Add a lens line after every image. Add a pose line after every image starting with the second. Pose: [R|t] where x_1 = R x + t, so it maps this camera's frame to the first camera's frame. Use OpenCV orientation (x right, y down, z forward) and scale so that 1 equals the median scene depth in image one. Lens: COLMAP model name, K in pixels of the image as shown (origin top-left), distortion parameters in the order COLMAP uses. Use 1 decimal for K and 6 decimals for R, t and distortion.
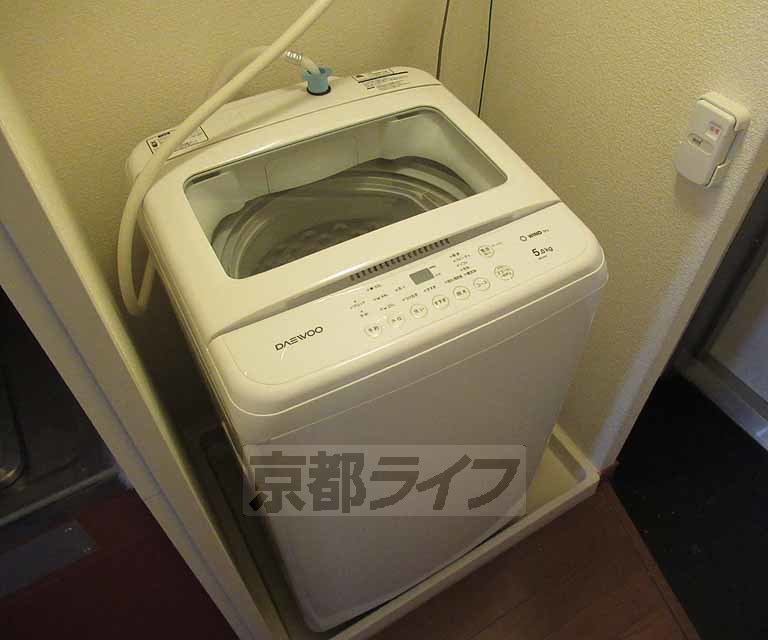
lens RADIAL K [[639.2, 0, 384.0], [0, 639.2, 320.0], [0, 0, 1]] dist [-0.001836, -0.005004]
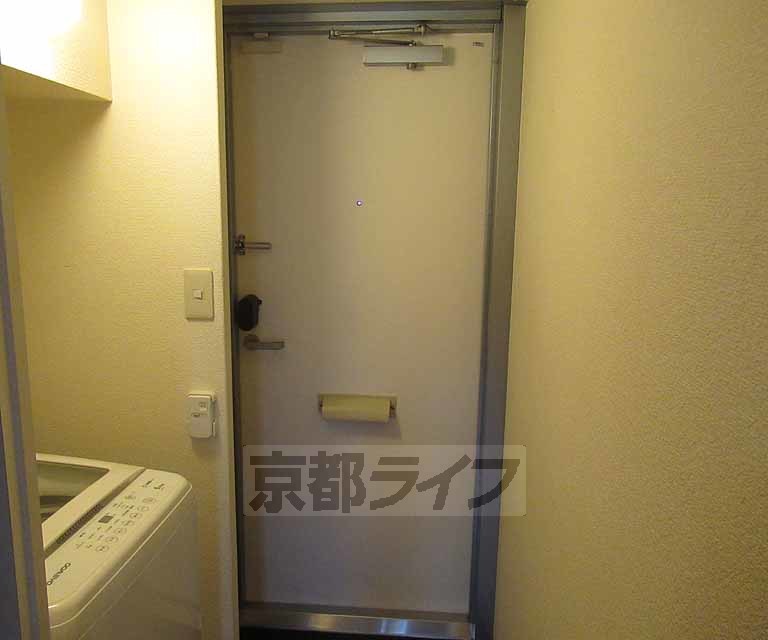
lens RADIAL K [[639.2, 0, 384.0], [0, 639.2, 320.0], [0, 0, 1]] dist [-0.001836, -0.005004]
pose [[0.556449, -0.122752, 0.821764, -0.776091], [0.613531, 0.727656, -0.306752, 0.466788], [-0.560307, 0.674869, 0.480216, -0.438420]]
